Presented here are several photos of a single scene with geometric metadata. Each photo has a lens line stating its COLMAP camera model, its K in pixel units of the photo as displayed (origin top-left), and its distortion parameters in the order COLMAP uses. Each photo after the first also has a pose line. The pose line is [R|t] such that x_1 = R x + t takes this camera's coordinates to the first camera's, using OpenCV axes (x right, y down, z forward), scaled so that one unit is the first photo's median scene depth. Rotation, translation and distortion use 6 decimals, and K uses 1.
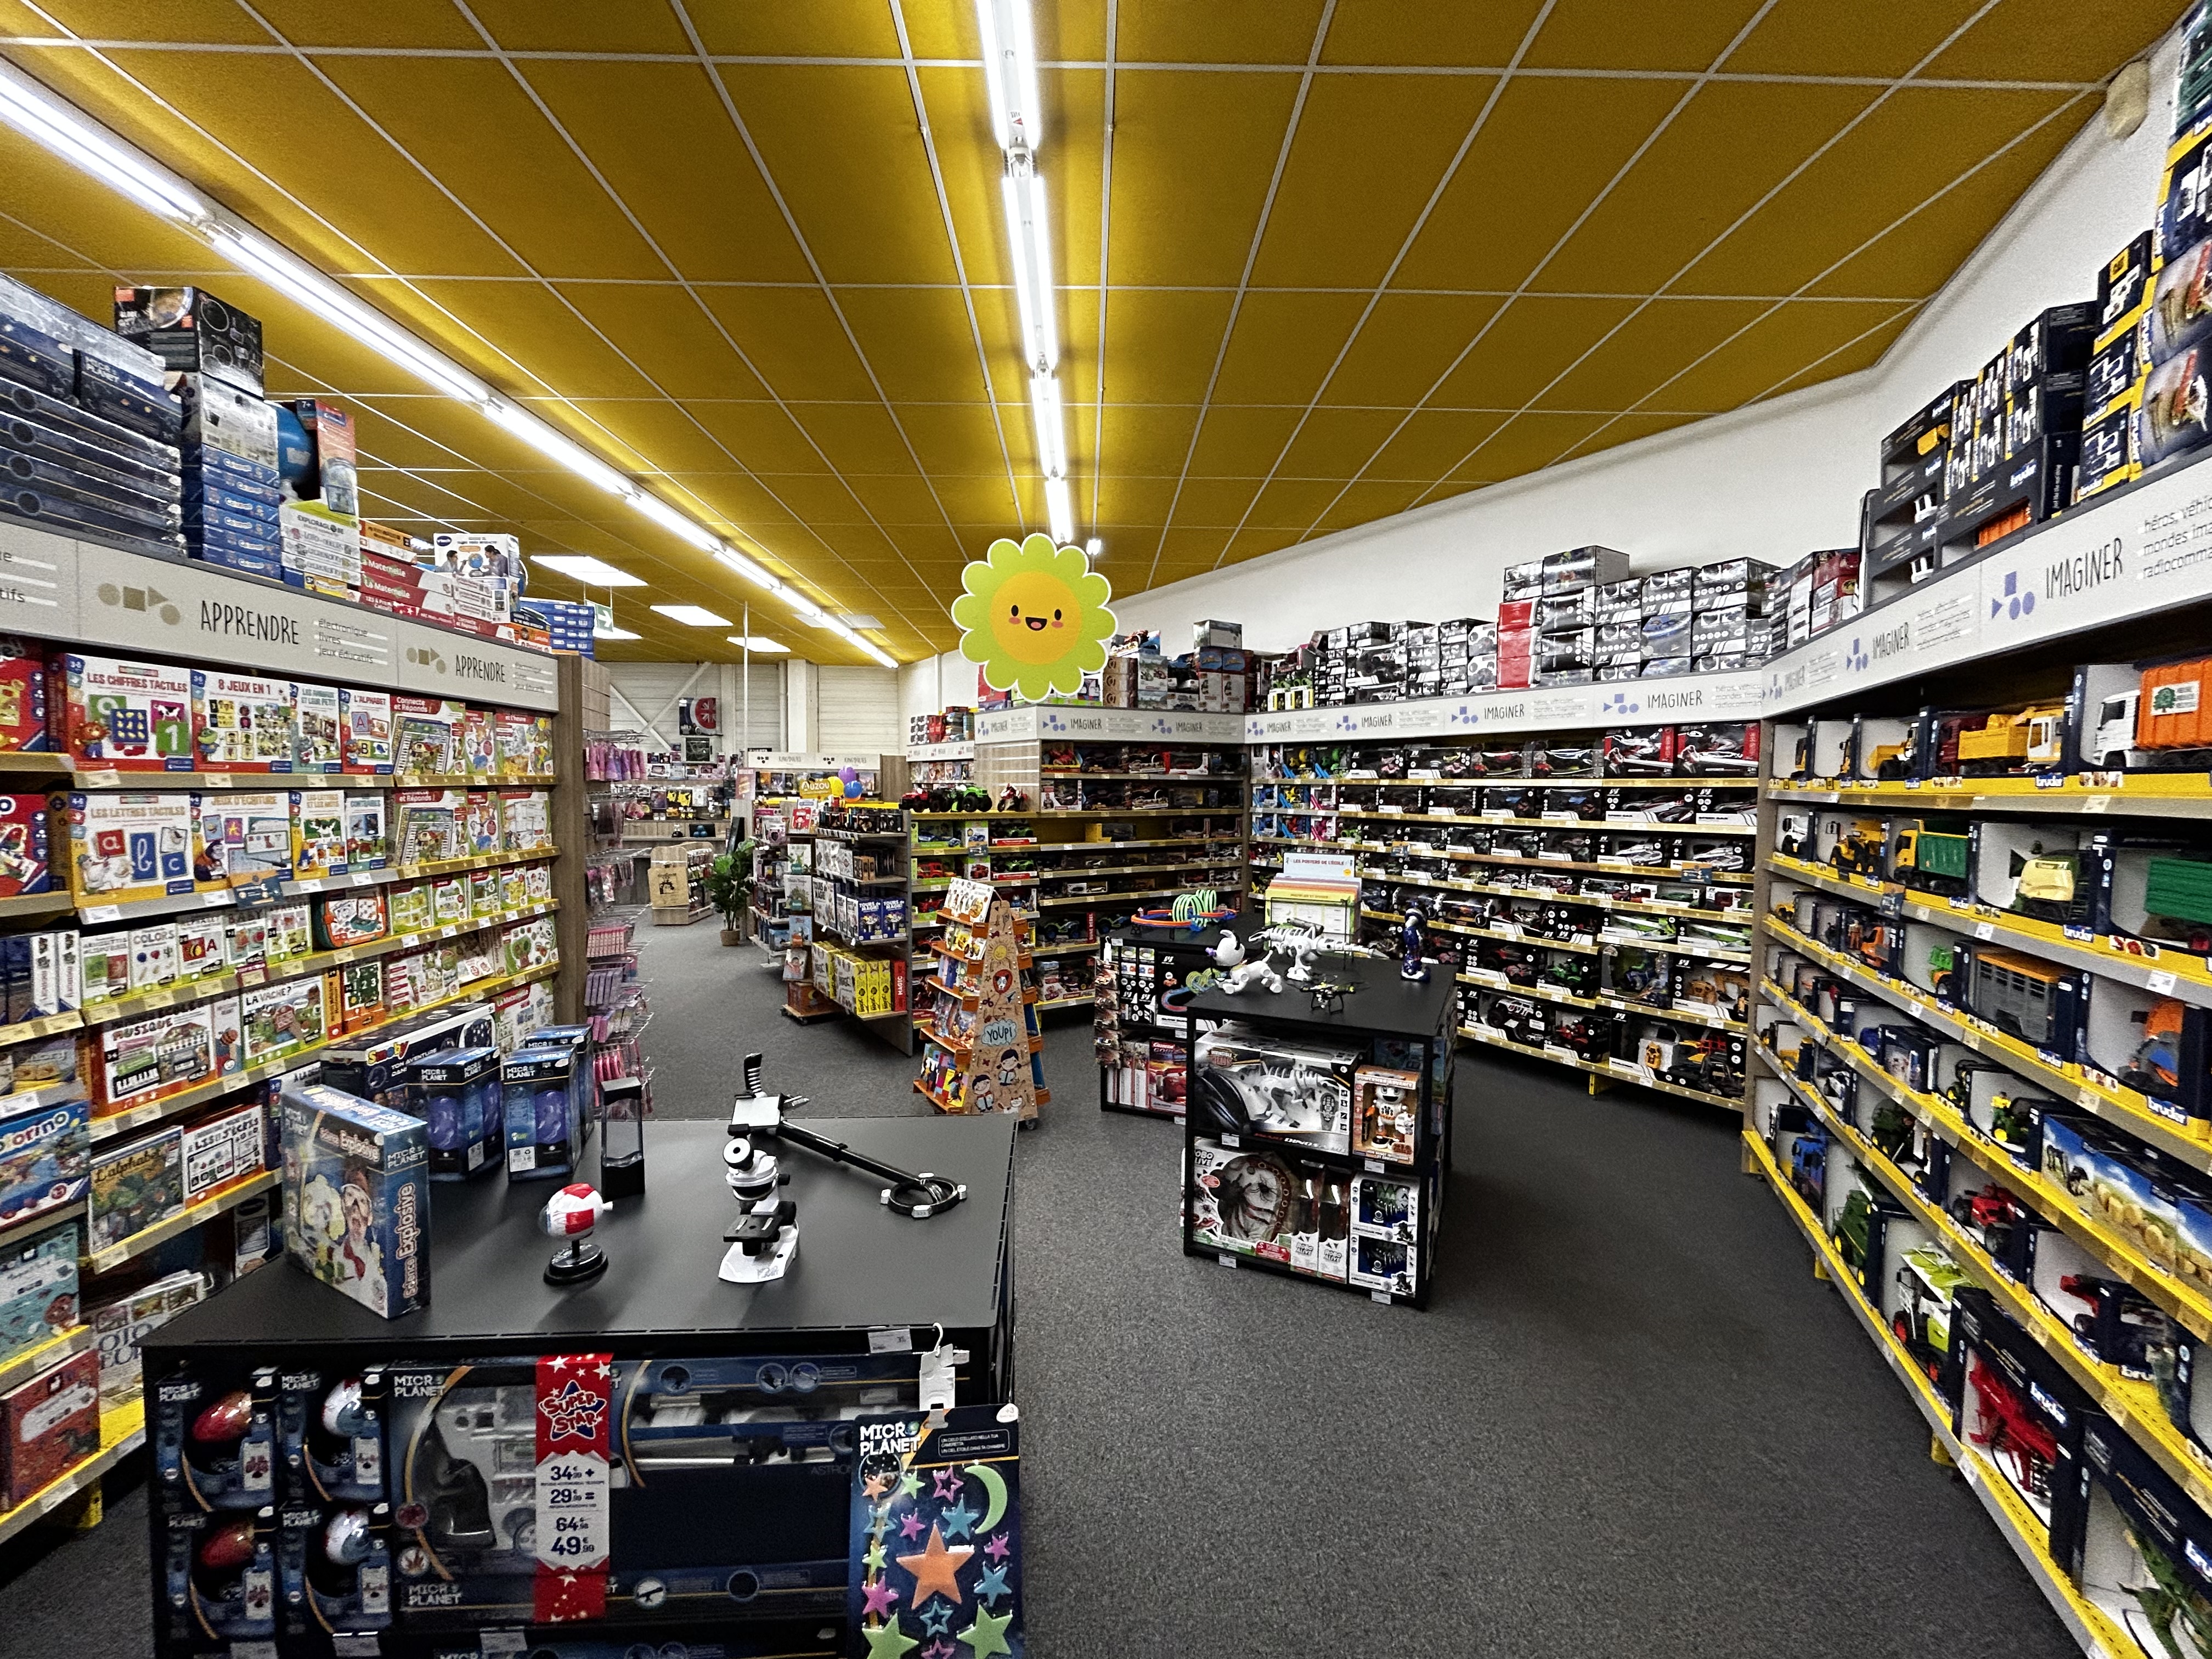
lens RADIAL K [[899.3, 0, 1105.2], [0, 899.3, 826.6], [0, 0, 1]] dist [-0.000203, -0.000577]
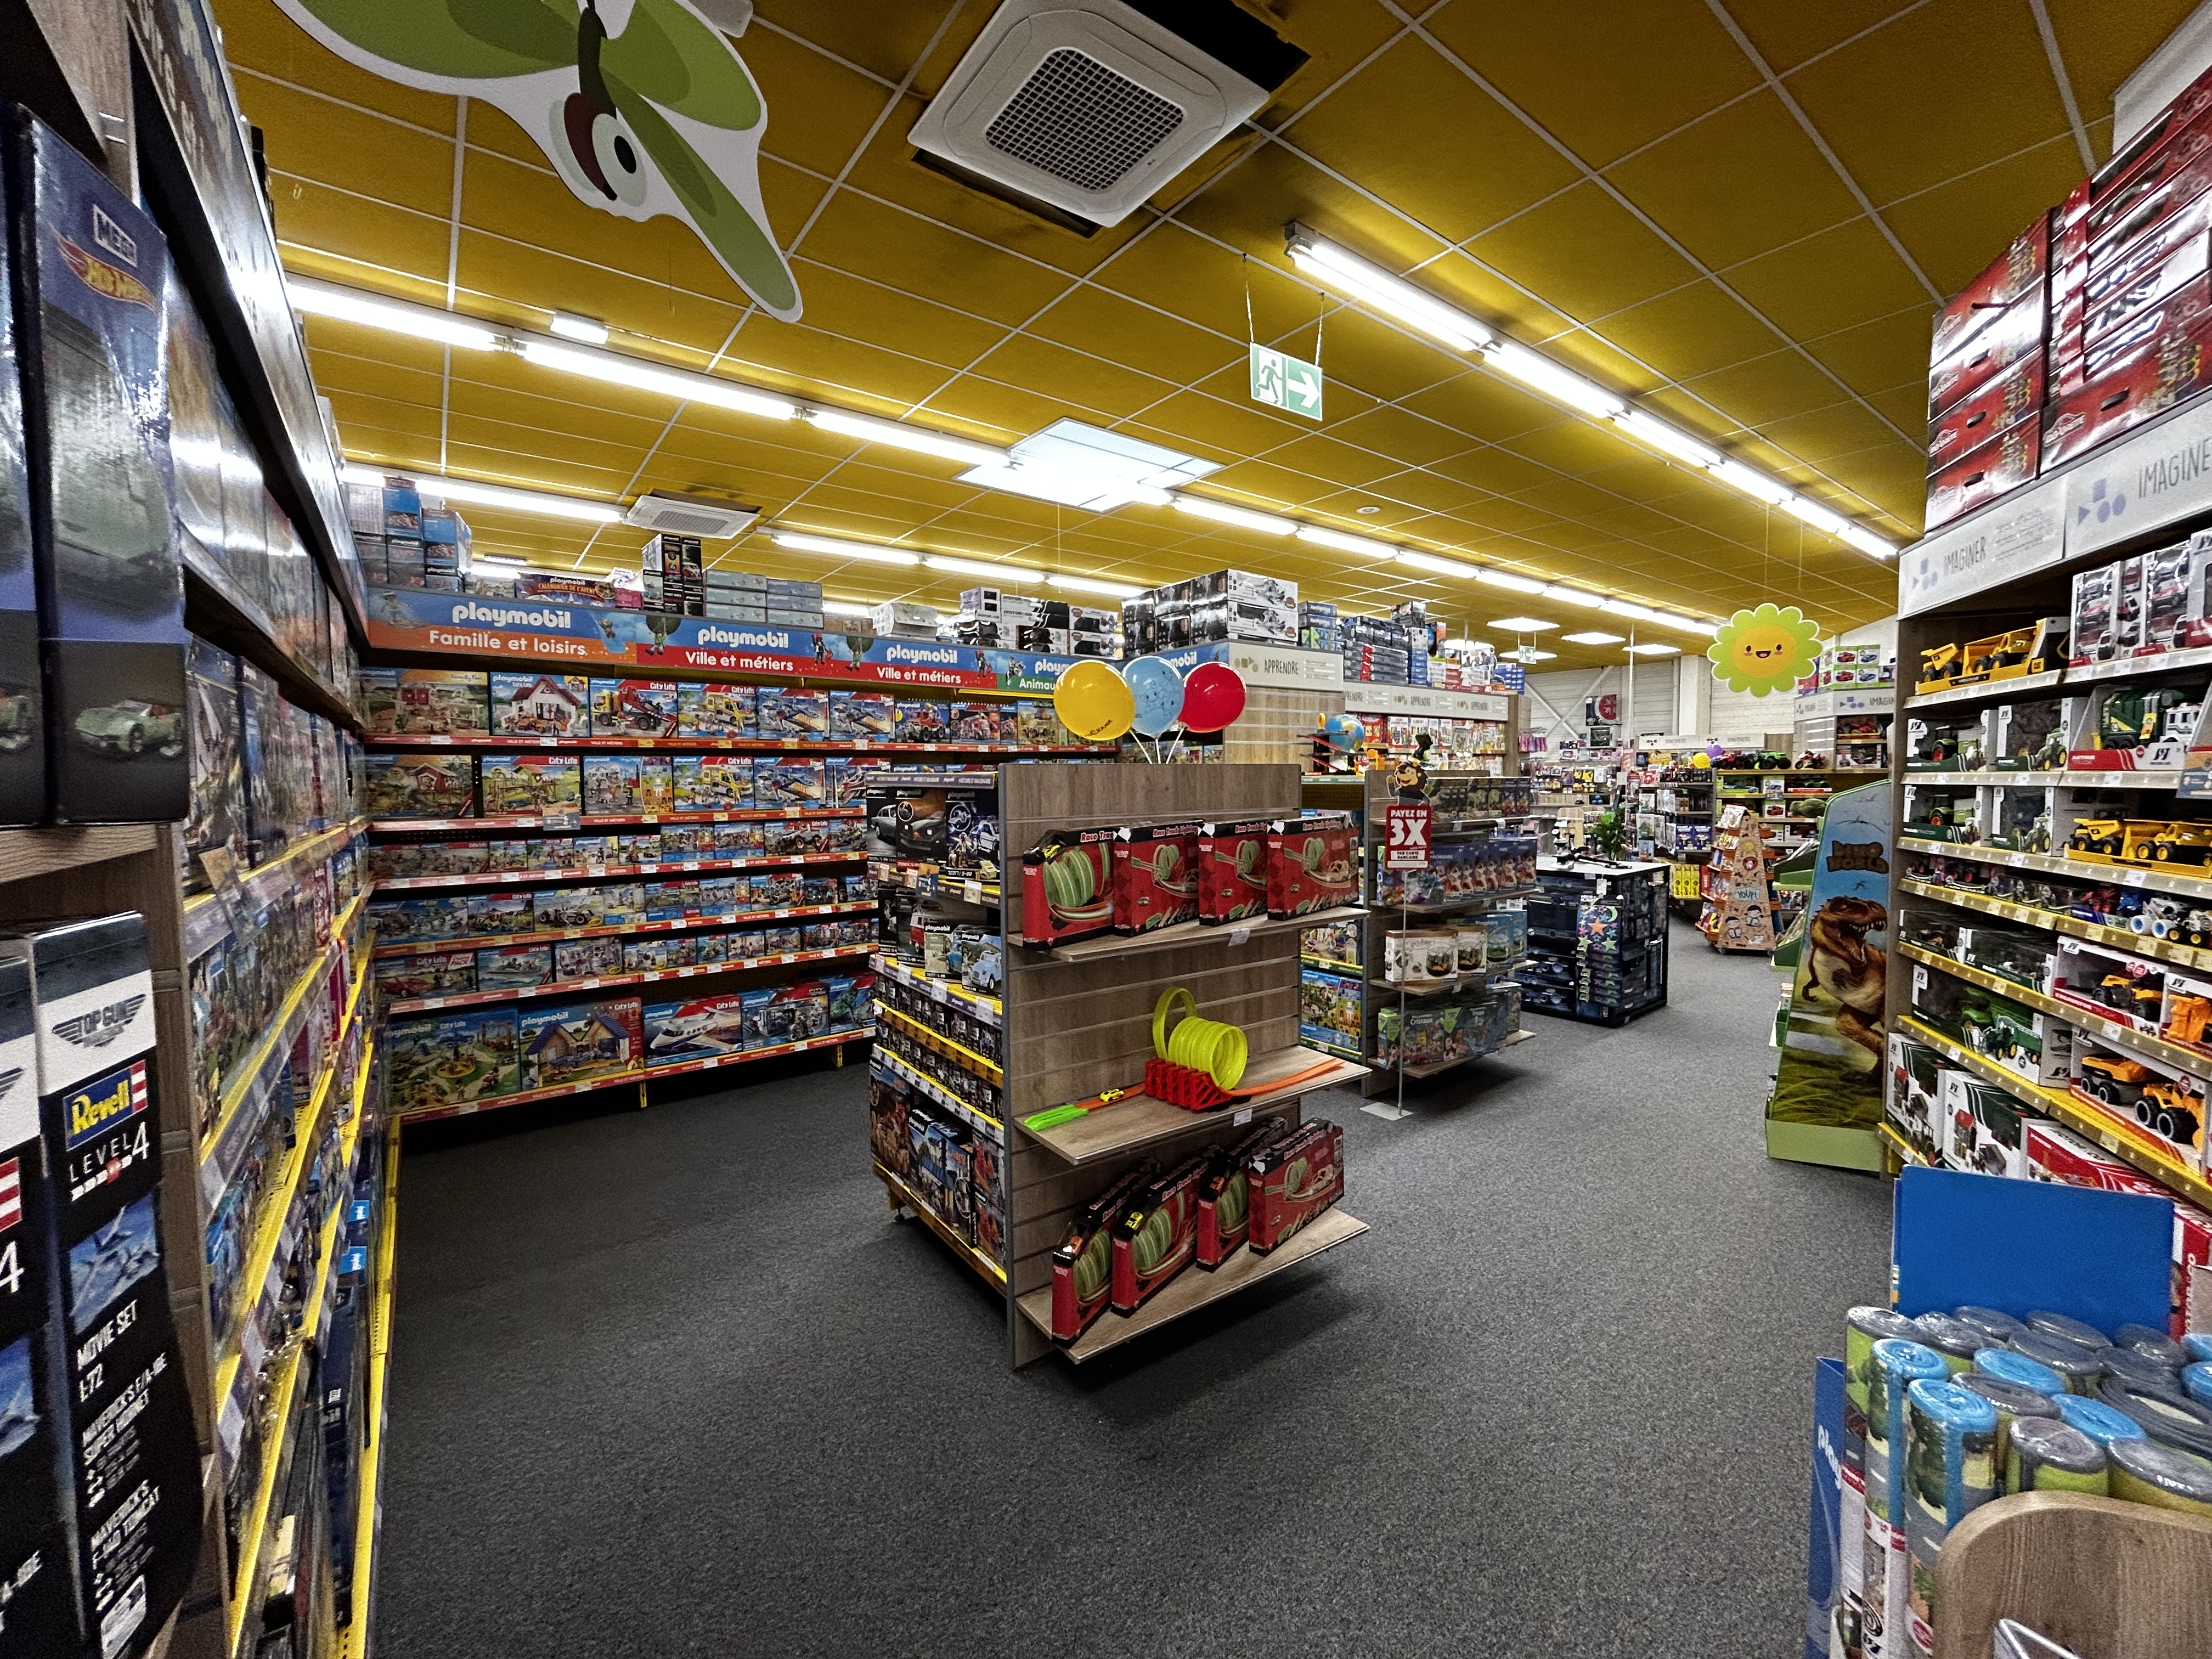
lens RADIAL K [[899.3, 0, 1105.2], [0, 899.3, 826.6], [0, 0, 1]] dist [-0.000203, -0.000577]
pose [[0.585142, 0.032225, -0.810291, 0.405851], [-0.024917, 0.999453, 0.021755, 0.072228], [0.810548, 0.007460, 0.585624, -0.725862]]
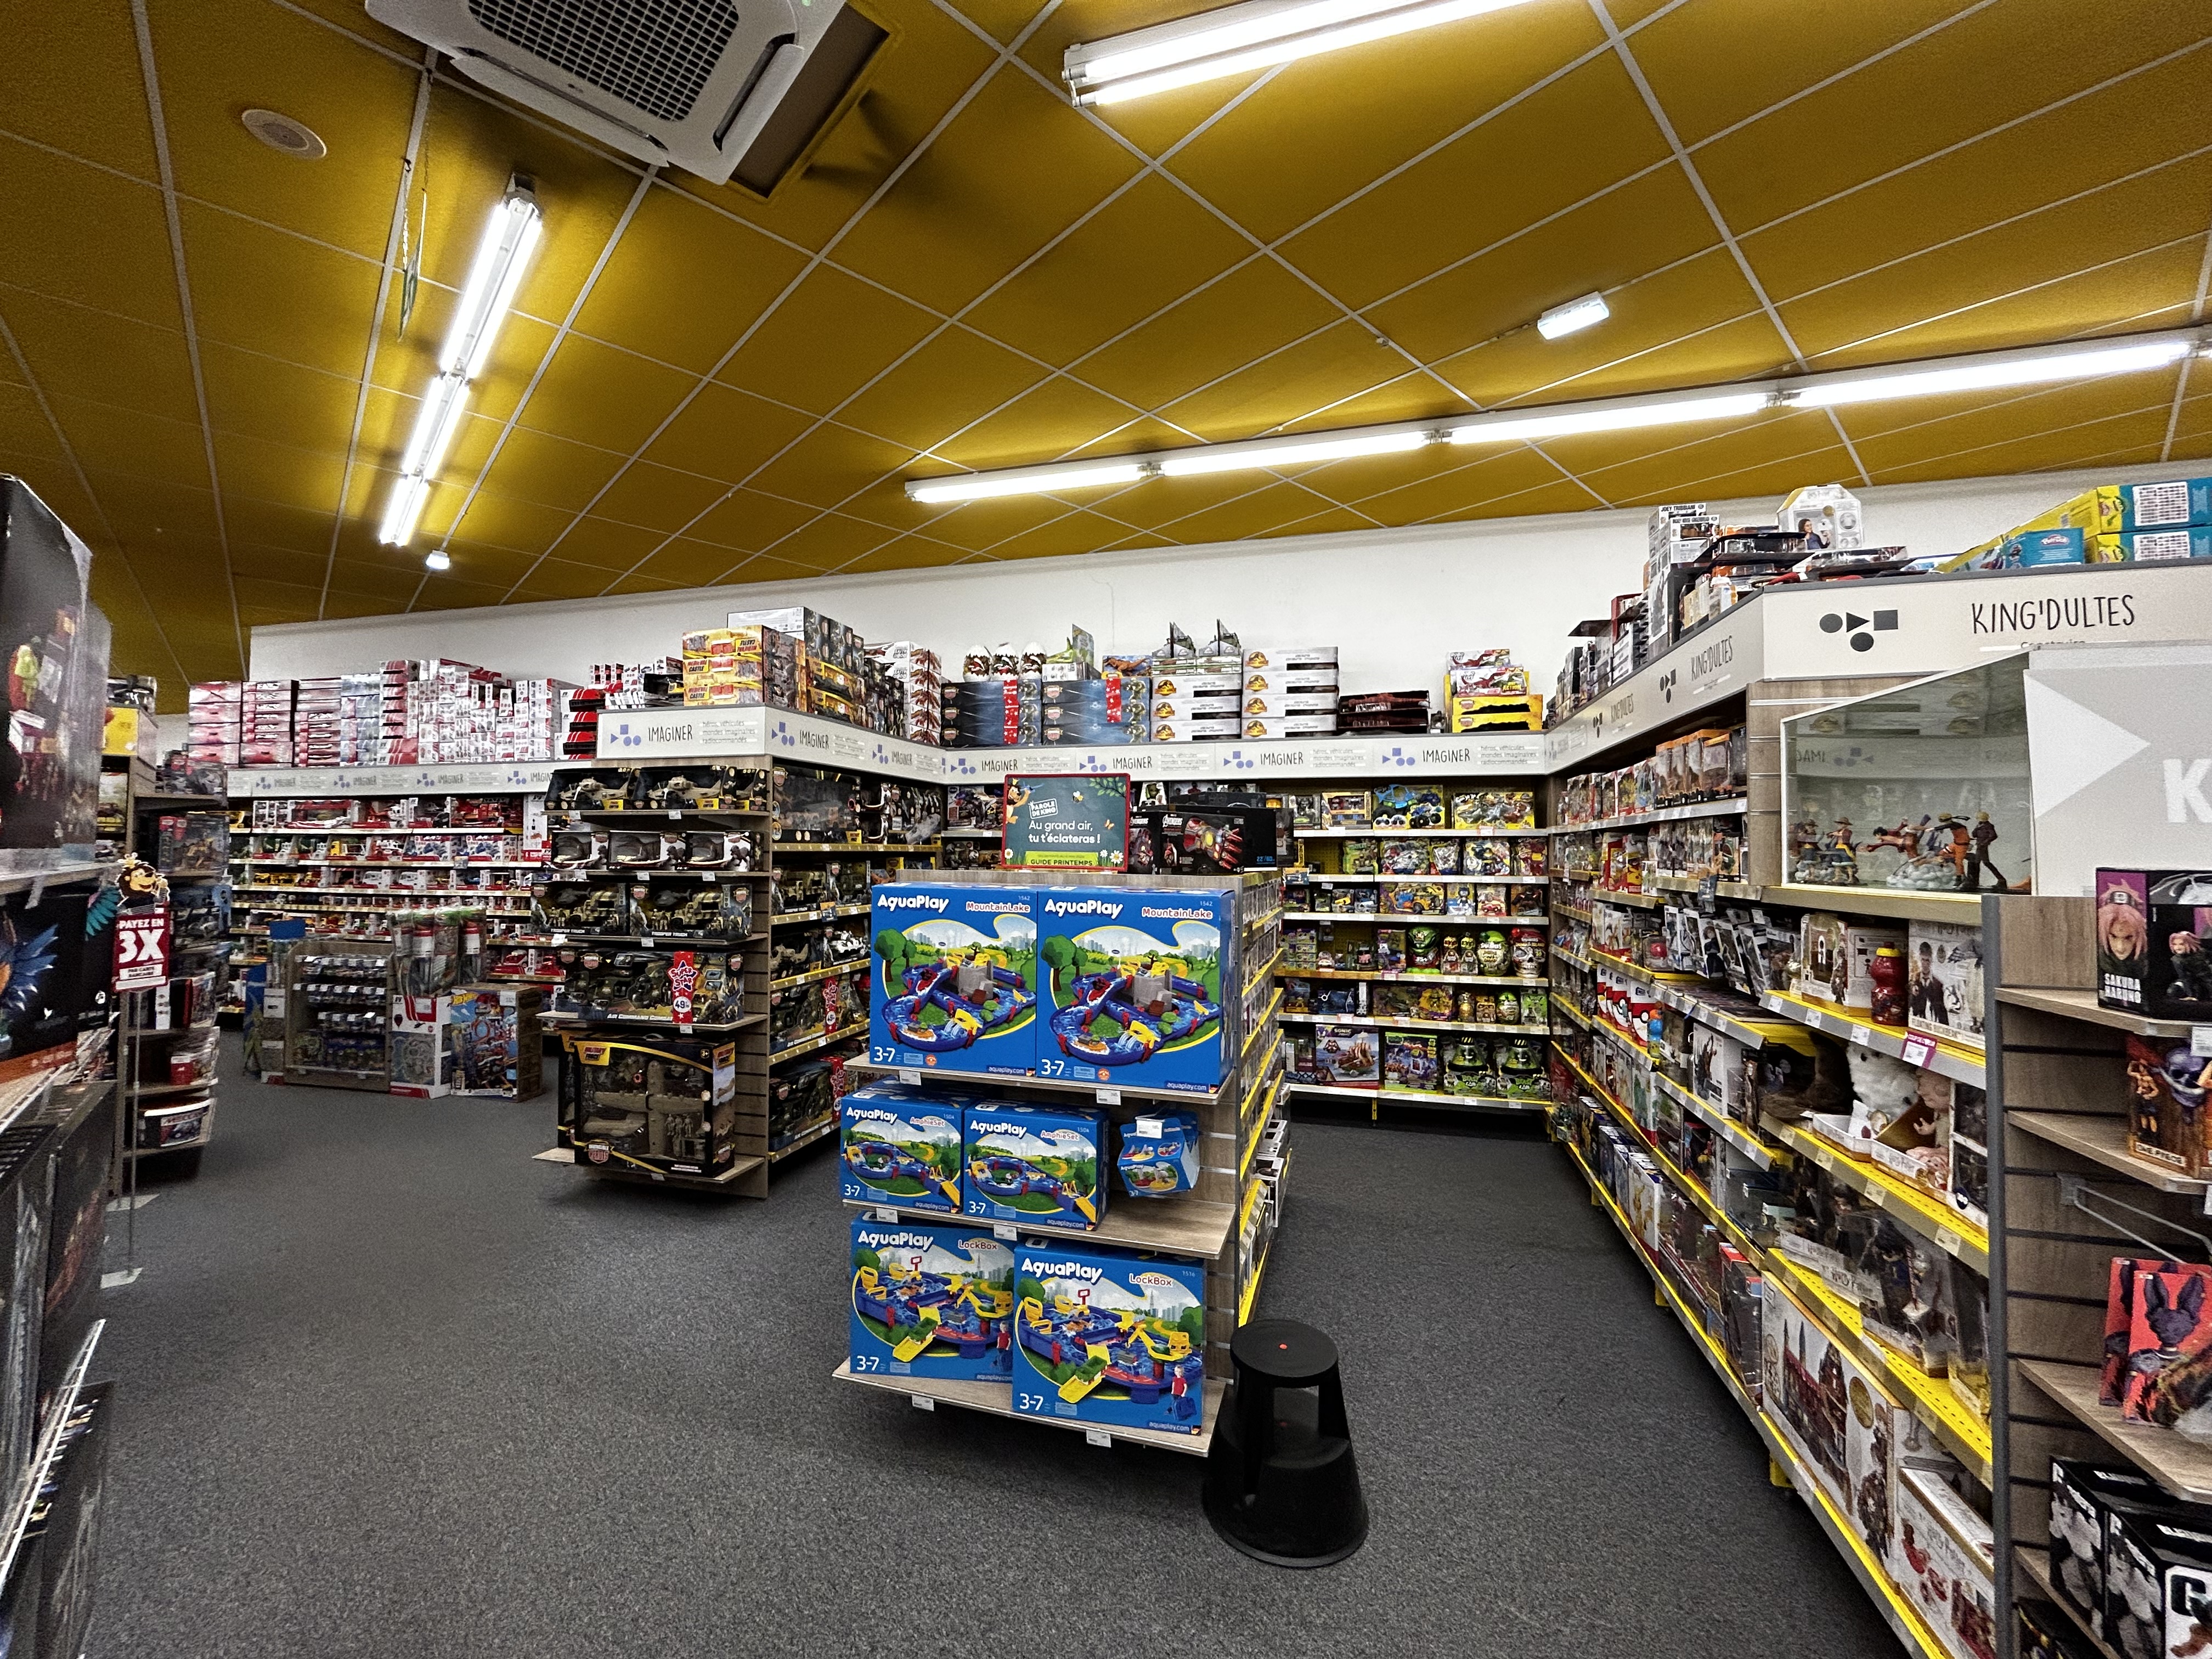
lens RADIAL K [[899.3, 0, 1105.2], [0, 899.3, 826.6], [0, 0, 1]] dist [-0.000203, -0.000577]
pose [[0.748443, 0.018537, 0.662940, 0.393067], [0.028142, 0.997821, -0.059672, 0.111750], [-0.662602, 0.063318, 0.746291, -1.960900]]
